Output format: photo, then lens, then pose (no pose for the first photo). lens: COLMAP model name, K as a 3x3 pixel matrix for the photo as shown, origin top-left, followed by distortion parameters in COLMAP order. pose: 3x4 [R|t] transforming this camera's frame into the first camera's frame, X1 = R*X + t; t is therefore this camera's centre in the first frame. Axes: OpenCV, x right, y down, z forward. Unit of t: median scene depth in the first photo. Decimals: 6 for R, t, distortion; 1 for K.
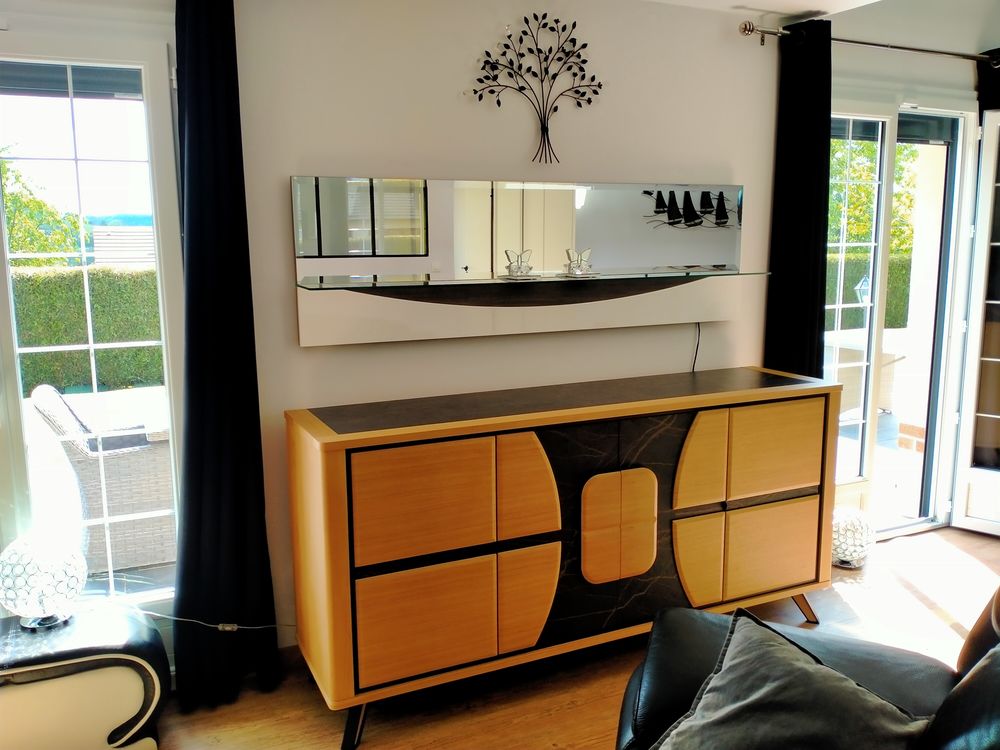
lens RADIAL K [[841.9, 0, 500.0], [0, 841.9, 375.0], [0, 0, 1]] dist [0.059947, -0.123101]
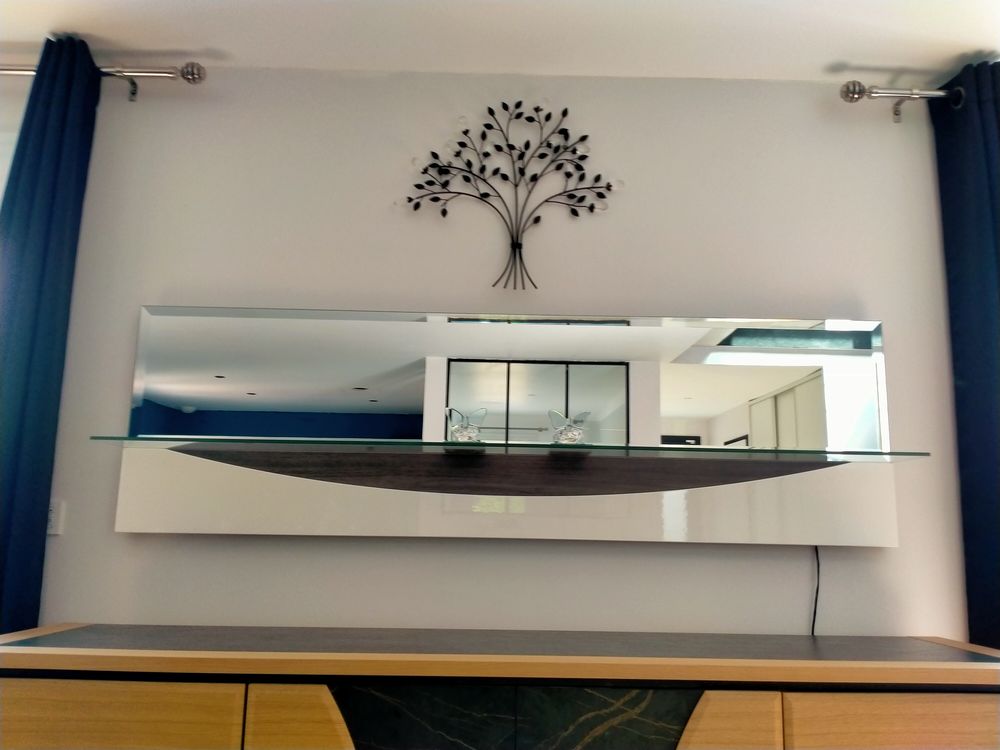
lens RADIAL K [[774.2, 0, 497.4], [0, 774.2, 406.7], [0, 0, 1]] dist [0.016453, 0.000350]
pose [[0.910807, -0.039349, -0.410953, 0.305146], [-0.094067, 0.949480, -0.299397, 0.031938], [0.401973, 0.311350, 0.861092, 0.493172]]
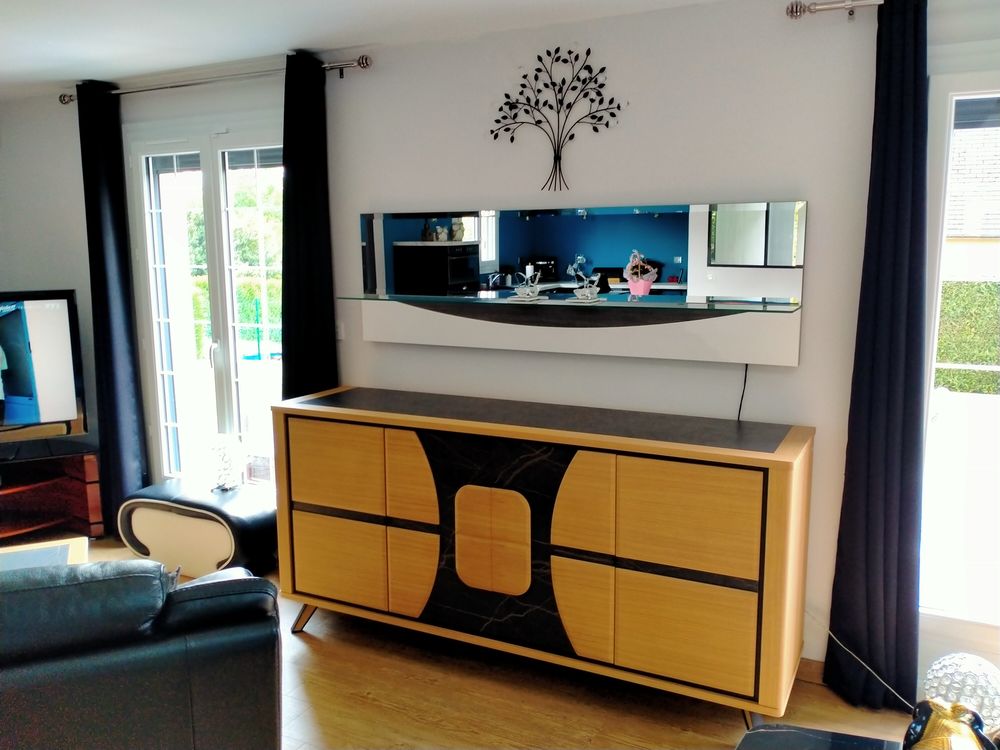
lens RADIAL K [[841.9, 0, 500.0], [0, 841.9, 375.0], [0, 0, 1]] dist [0.059947, -0.123101]
pose [[0.605041, 0.130115, -0.785491, 0.883223], [-0.126946, 0.989701, 0.066159, -0.088544], [0.786009, 0.059686, 0.615327, 0.328885]]
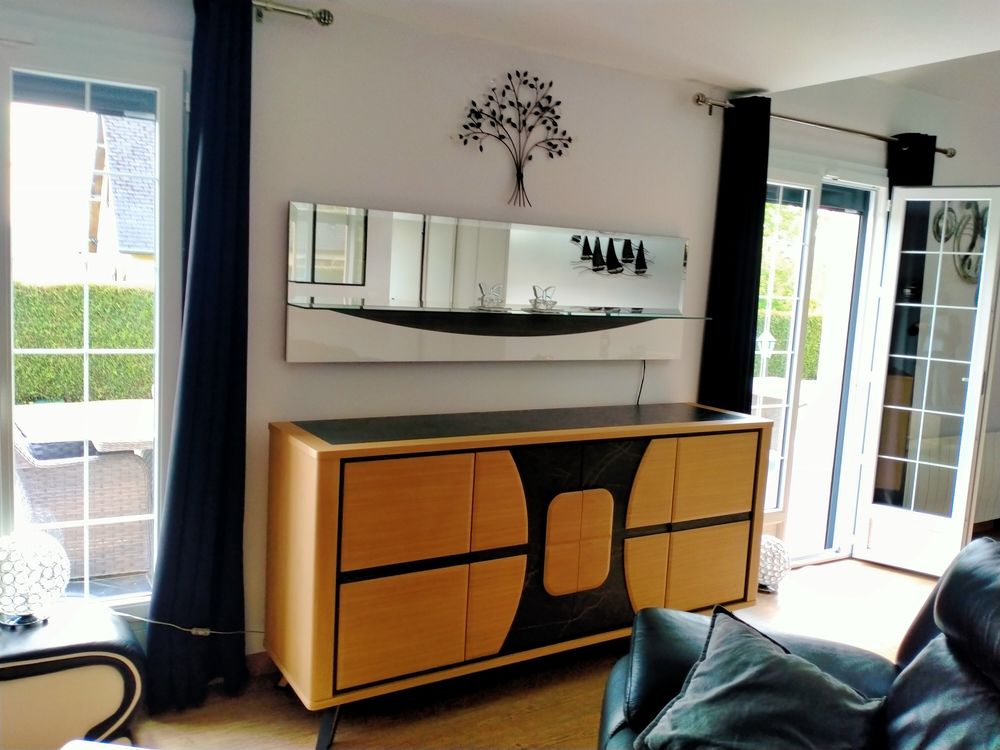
lens RADIAL K [[827.7, 0, 496.5], [0, 827.7, 372.5], [0, 0, 1]] dist [0.076820, -0.177602]
pose [[0.992831, 0.047918, 0.109501, -0.084746], [-0.042838, 0.997915, -0.048283, 0.016852], [-0.111586, 0.043246, 0.992813, -0.051543]]
